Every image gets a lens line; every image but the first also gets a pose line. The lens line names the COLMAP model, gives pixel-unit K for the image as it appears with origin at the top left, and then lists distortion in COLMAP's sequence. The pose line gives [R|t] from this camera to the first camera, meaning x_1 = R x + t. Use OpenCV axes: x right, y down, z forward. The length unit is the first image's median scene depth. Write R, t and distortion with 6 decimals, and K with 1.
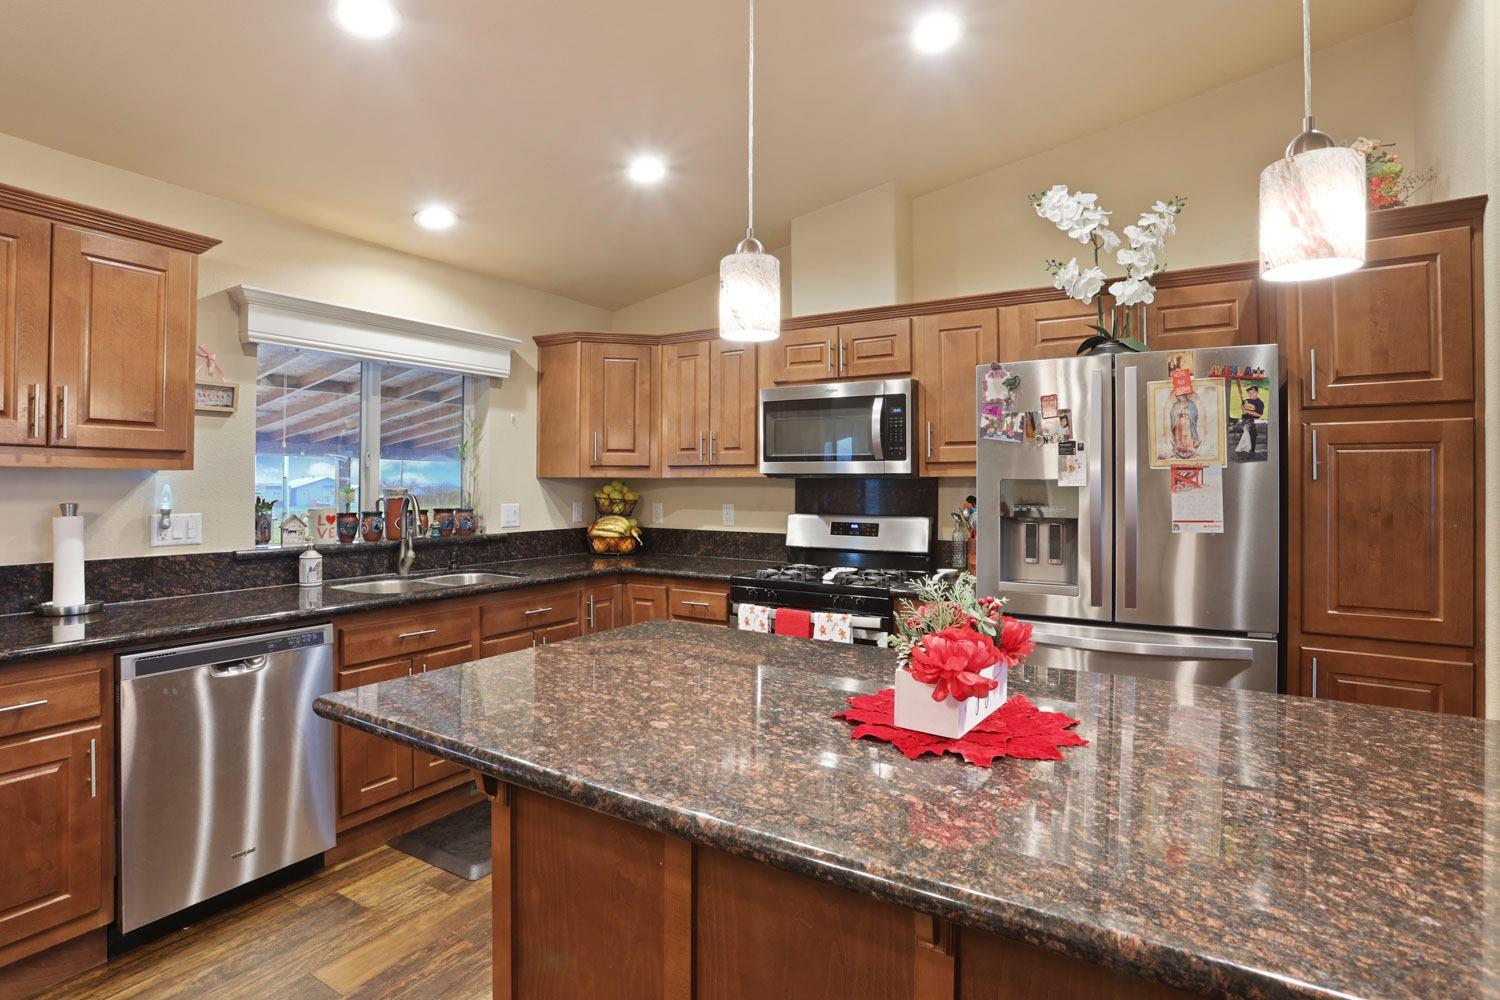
lens RADIAL K [[741.0, 0, 745.8], [0, 741.0, 480.2], [0, 0, 1]] dist [-0.057914, 0.018119]
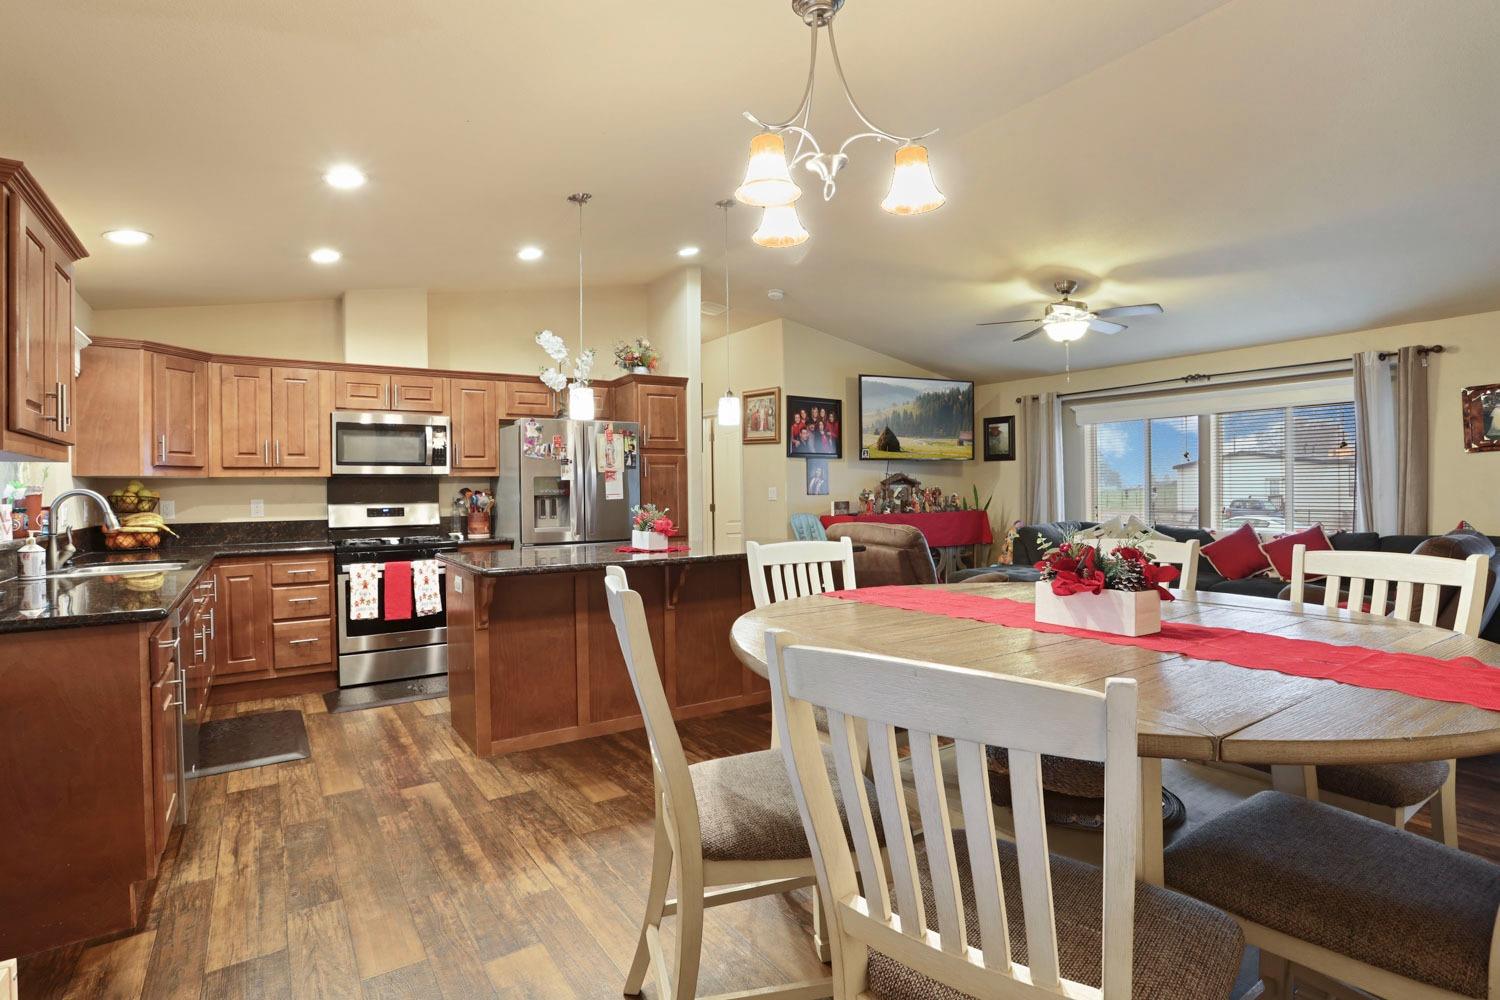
lens RADIAL K [[741.0, 0, 735.4], [0, 741.0, 491.3], [0, 0, 1]] dist [-0.057914, 0.018119]
pose [[0.428288, -0.010590, 0.903580, -1.083128], [0.009284, 0.999930, 0.007319, 0.025357], [-0.903594, 0.005254, 0.428357, -0.307011]]
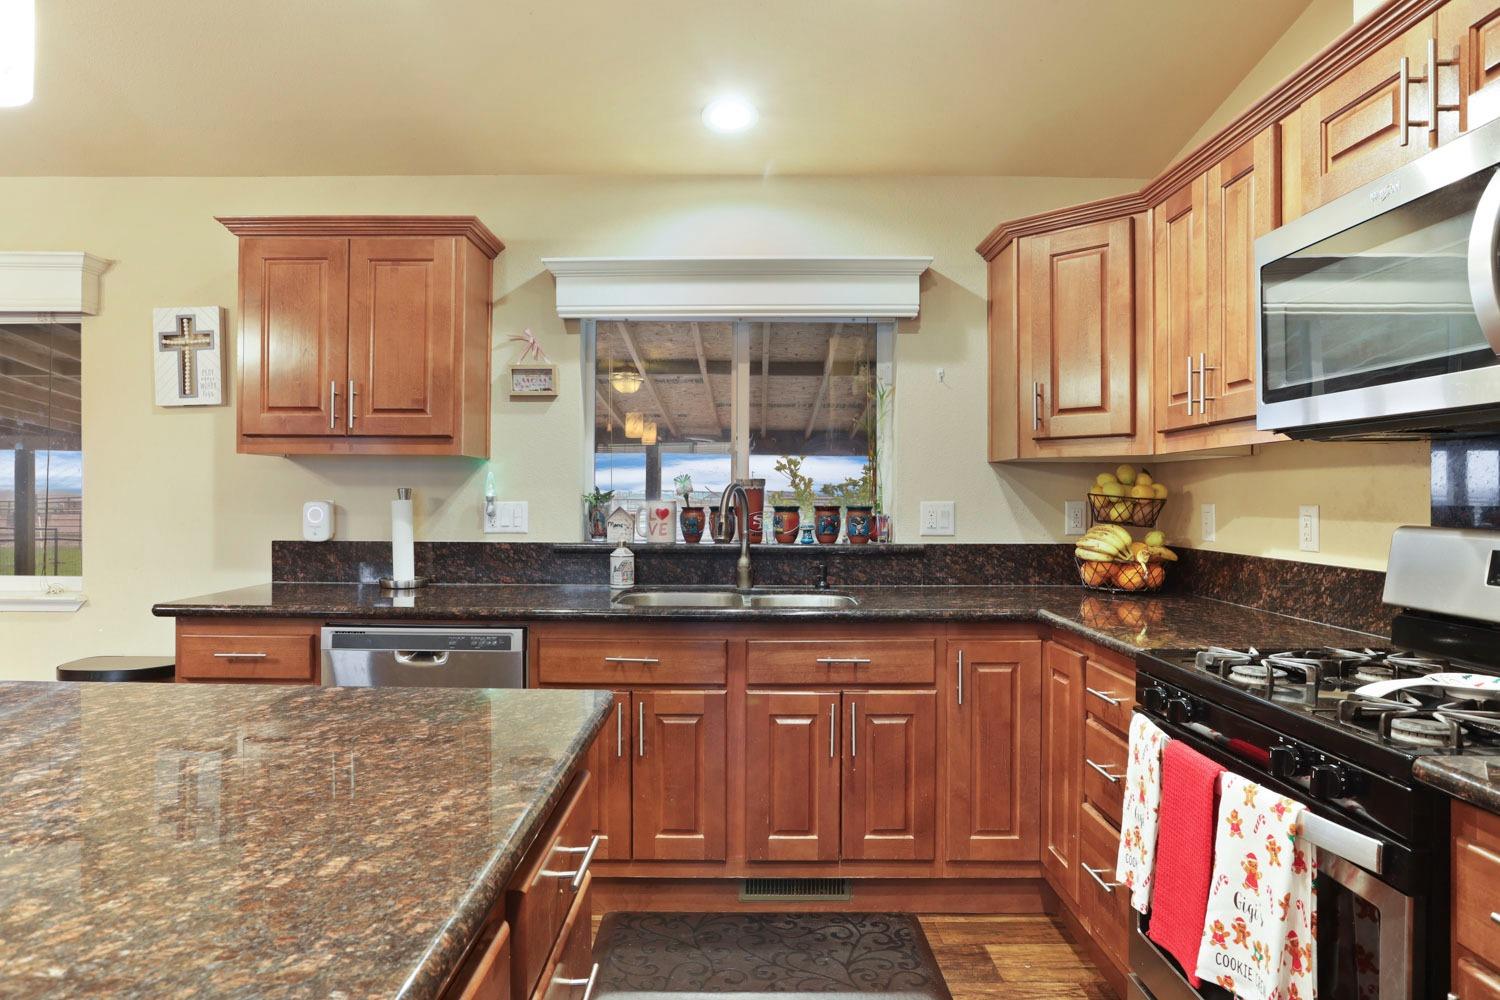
lens RADIAL K [[873.2, 0, 741.1], [0, 873.2, 496.4], [0, 0, 1]] dist [-0.043904, 0.006078]
pose [[0.515701, -0.000280, -0.856769, 0.370104], [0.003587, 0.999992, 0.001833, 0.034102], [0.856761, -0.004018, 0.515698, 0.582233]]
